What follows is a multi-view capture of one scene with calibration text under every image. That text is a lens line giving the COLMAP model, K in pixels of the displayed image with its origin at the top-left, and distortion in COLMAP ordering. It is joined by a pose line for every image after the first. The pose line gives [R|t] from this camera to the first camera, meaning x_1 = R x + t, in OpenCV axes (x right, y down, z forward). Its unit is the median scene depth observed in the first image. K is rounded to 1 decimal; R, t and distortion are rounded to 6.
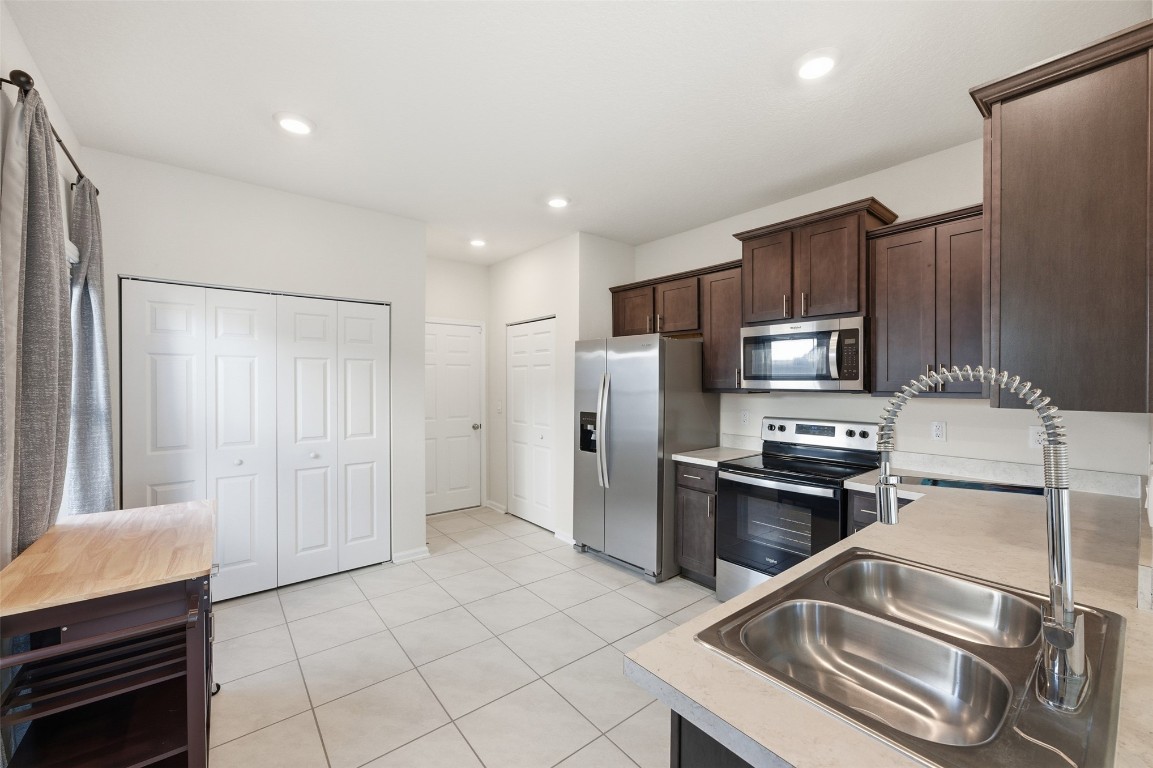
lens RADIAL K [[462.4, 0, 582.6], [0, 462.4, 385.2], [0, 0, 1]] dist [-0.020675, 0.000158]
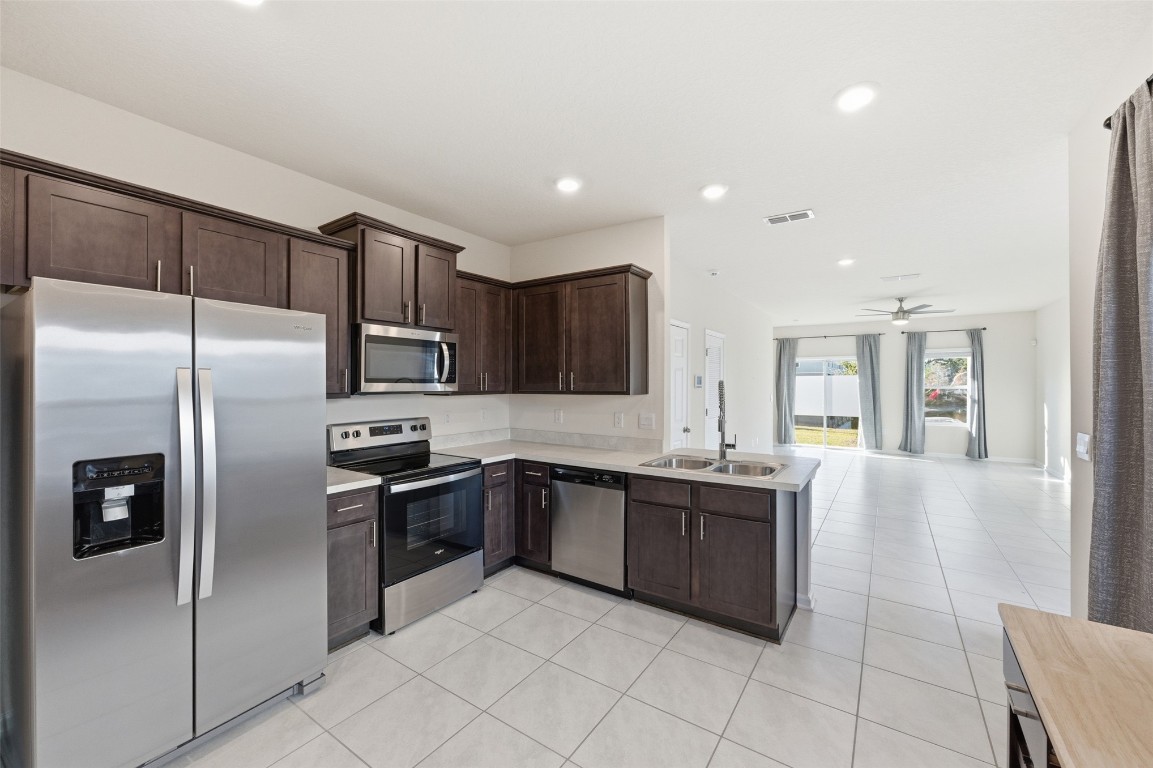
lens RADIAL K [[468.1, 0, 576.5], [0, 468.1, 384.0], [0, 0, 1]] dist [0.000884, 0.000583]
pose [[-0.273139, -0.000854, 0.961974, -0.617398], [0.009828, 0.999945, 0.003679, -0.007574], [-0.961924, 0.010459, -0.273115, 0.842886]]
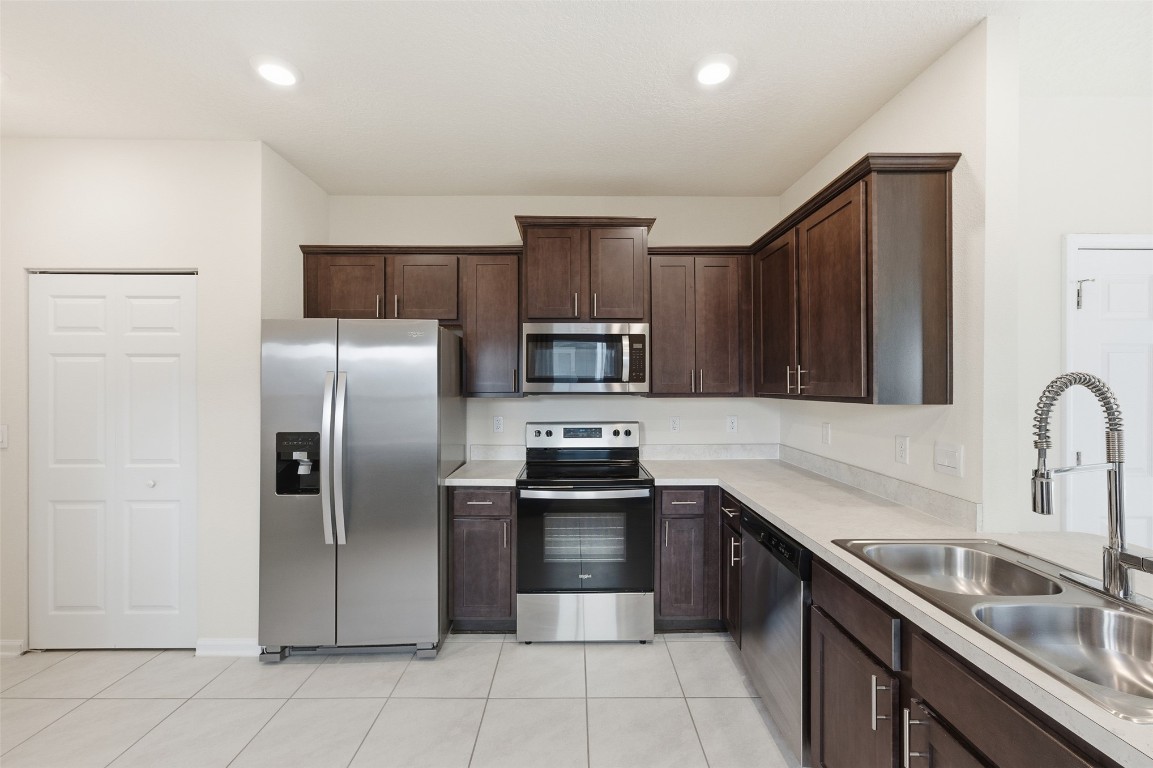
lens RADIAL K [[468.1, 0, 576.5], [0, 468.1, 384.0], [0, 0, 1]] dist [0.000884, 0.000583]
pose [[0.631712, 0.000514, 0.775203, -0.285827], [0.008137, 0.999940, -0.007294, -0.000820], [-0.775160, 0.010916, 0.631670, 0.350235]]
